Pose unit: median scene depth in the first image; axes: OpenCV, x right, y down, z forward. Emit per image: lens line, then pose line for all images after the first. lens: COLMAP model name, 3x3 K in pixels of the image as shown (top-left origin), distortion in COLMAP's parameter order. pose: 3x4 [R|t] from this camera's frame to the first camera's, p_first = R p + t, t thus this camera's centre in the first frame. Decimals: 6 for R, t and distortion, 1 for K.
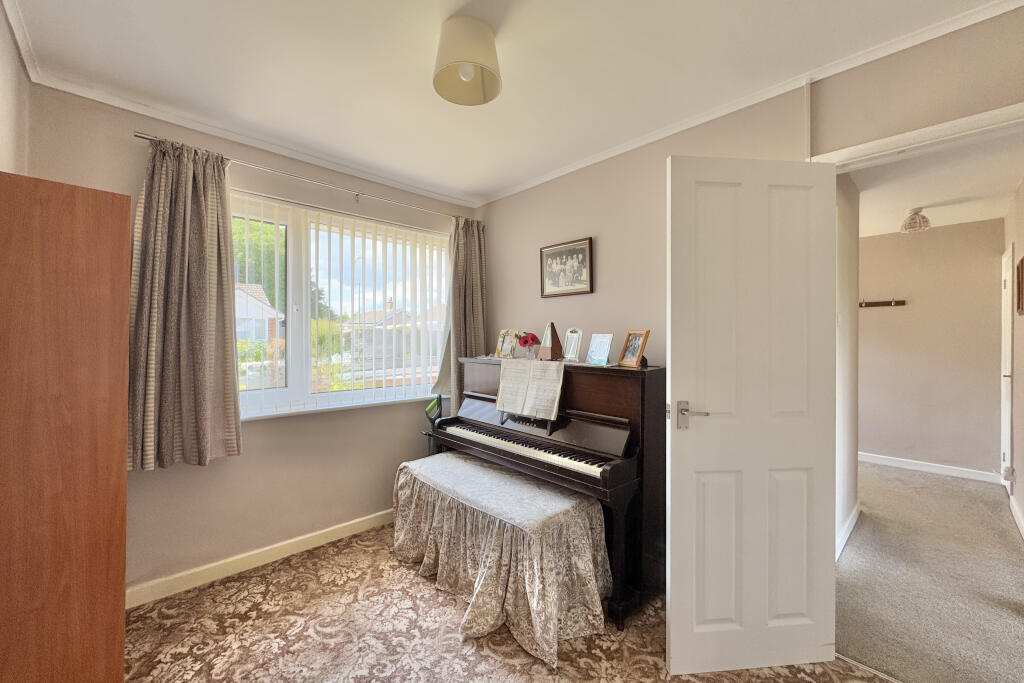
lens RADIAL K [[411.6, 0, 512.0], [0, 411.6, 341.5], [0, 0, 1]] dist [-0.000322, -0.000005]
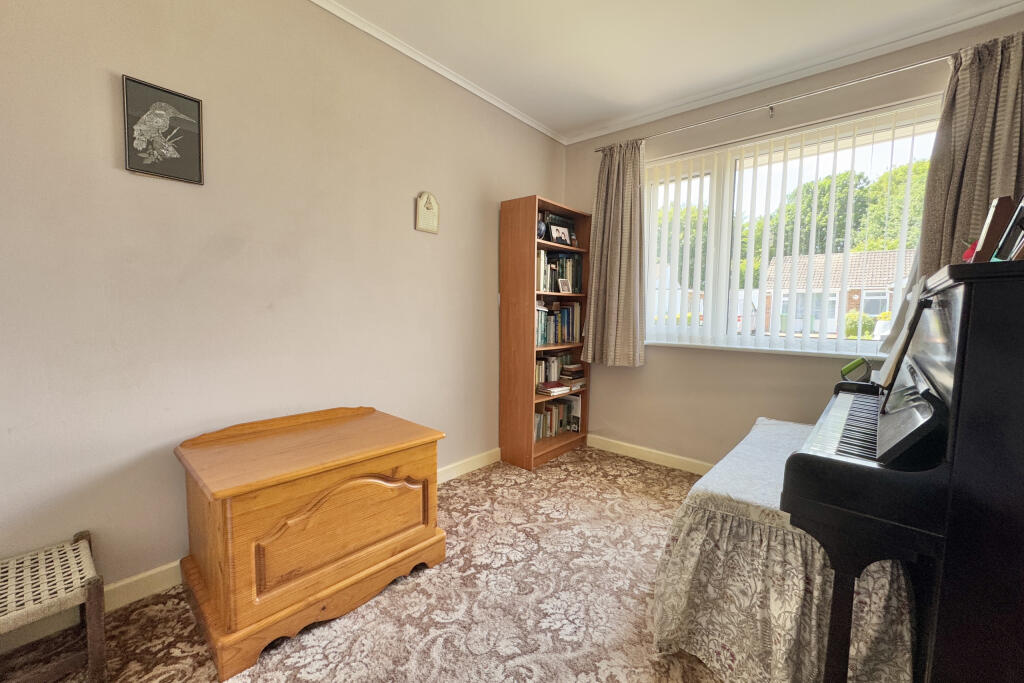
lens RADIAL K [[411.6, 0, 512.0], [0, 411.6, 341.5], [0, 0, 1]] dist [-0.000322, -0.000005]
pose [[0.087099, 0.070120, -0.993729, 0.663649], [-0.022277, 0.997407, 0.068427, 0.122206], [0.995951, 0.016178, 0.088435, 0.537855]]
